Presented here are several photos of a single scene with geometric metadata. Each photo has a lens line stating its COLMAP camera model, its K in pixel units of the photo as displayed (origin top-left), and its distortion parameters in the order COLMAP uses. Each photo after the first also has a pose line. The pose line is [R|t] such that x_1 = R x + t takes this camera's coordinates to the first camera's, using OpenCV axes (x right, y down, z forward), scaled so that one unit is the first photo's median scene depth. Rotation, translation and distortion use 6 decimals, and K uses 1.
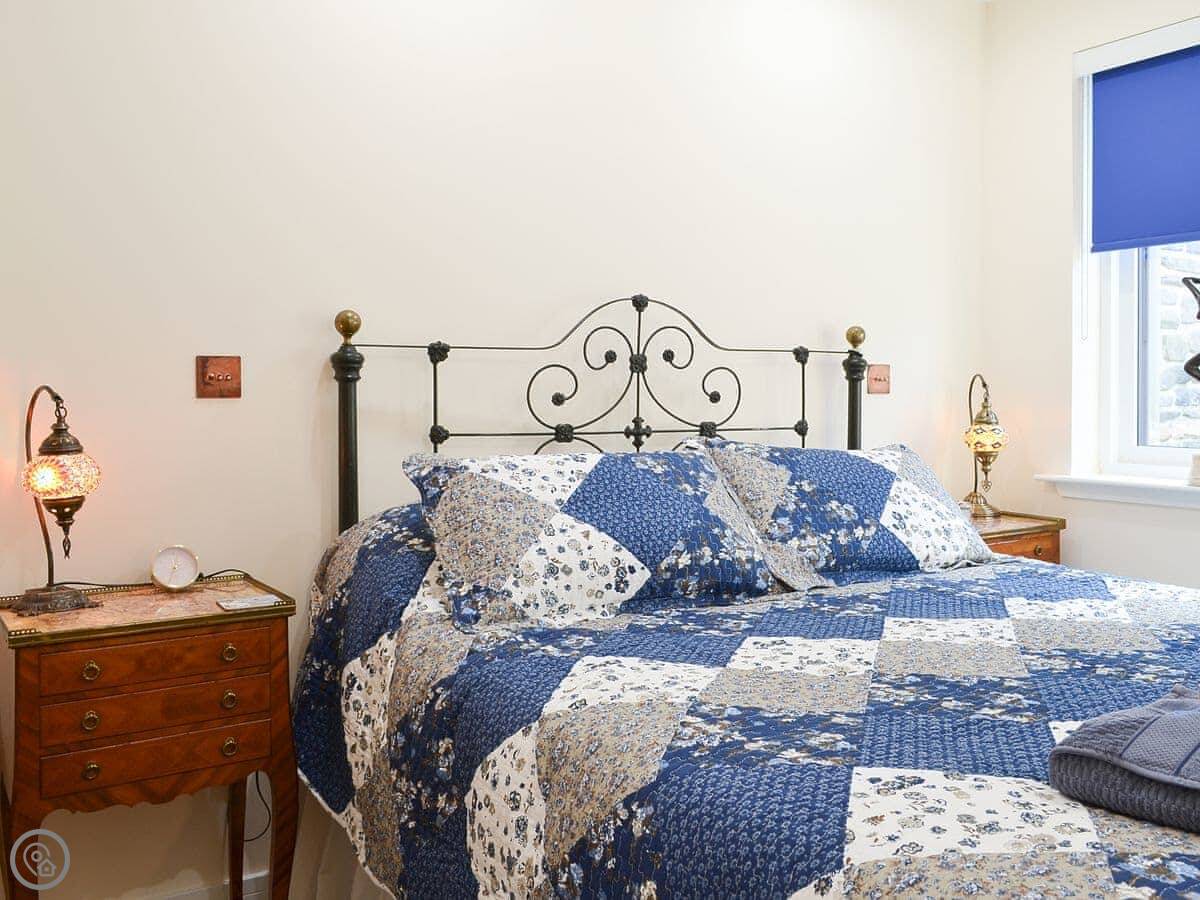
lens RADIAL K [[1250.4, 0, 522.1], [0, 1250.4, 422.1], [0, 0, 1]] dist [-0.012805, 0.005731]
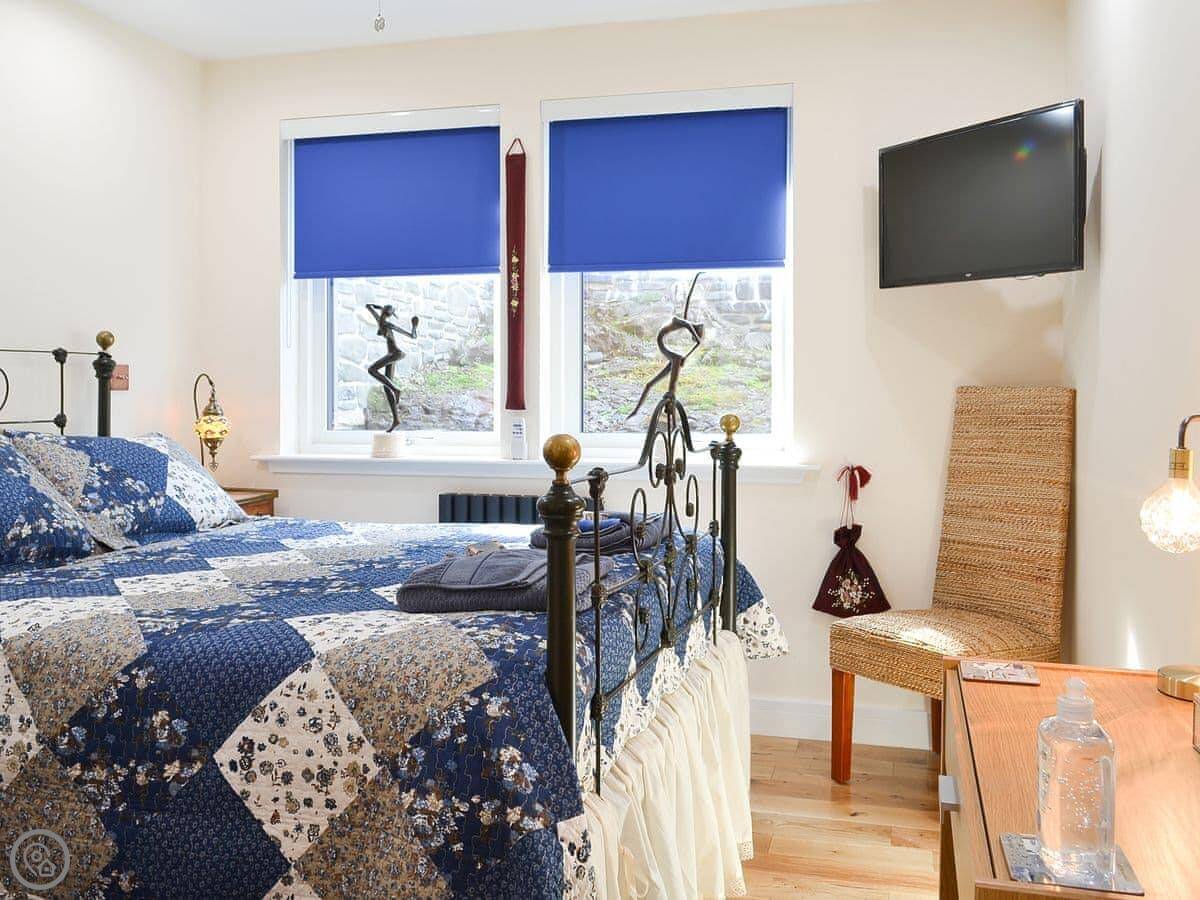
lens RADIAL K [[1140.9, 0, 572.3], [0, 1140.9, 429.9], [0, 0, 1]] dist [-0.013194, -0.010390]
pose [[0.765475, -0.022741, 0.643063, -0.131309], [0.015085, 0.999735, 0.017398, 0.003560], [-0.643288, -0.003617, 0.765616, -0.124623]]
